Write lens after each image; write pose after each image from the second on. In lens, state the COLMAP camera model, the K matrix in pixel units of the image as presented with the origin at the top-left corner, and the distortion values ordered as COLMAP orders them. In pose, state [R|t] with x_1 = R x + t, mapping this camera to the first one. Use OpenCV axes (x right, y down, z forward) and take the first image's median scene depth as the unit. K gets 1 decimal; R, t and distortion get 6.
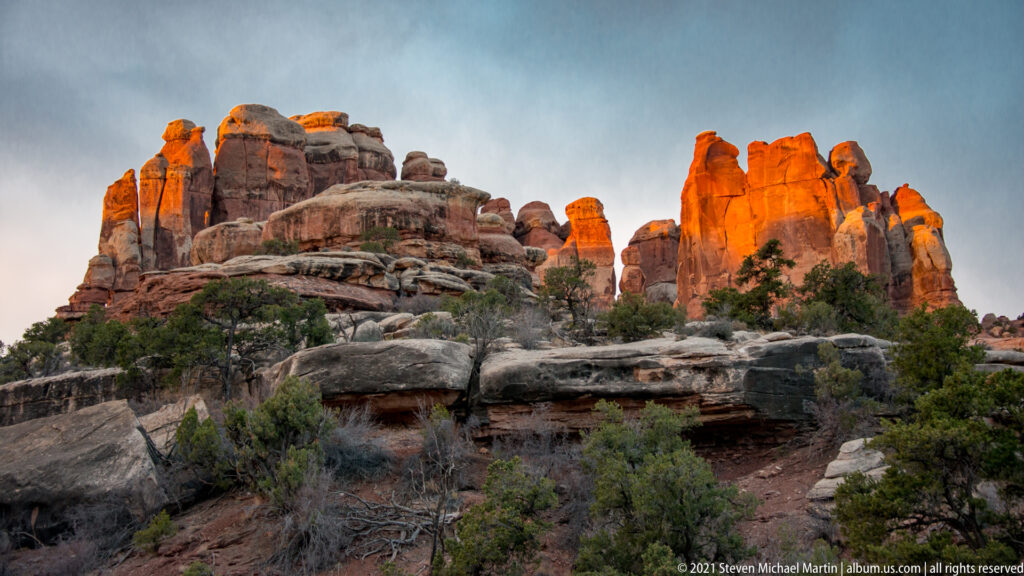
lens RADIAL K [[1705.9, 0, 522.5], [0, 1705.9, 247.7], [0, 0, 1]] dist [0.465067, 0.000000]
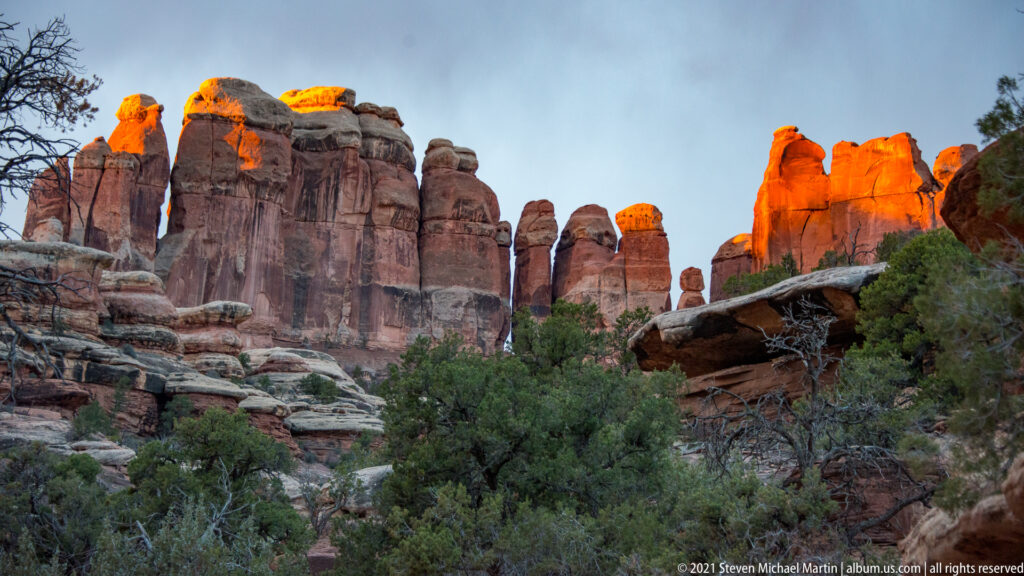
lens RADIAL K [[2309.8, 0, 505.6], [0, 2309.8, 263.1], [0, 0, 1]] dist [0.828079, 0.000000]
pose [[0.993327, 0.035607, -0.109701, 0.100957], [-0.034328, 0.999319, 0.013529, -0.015191], [0.110108, -0.009673, 0.993873, -0.090230]]
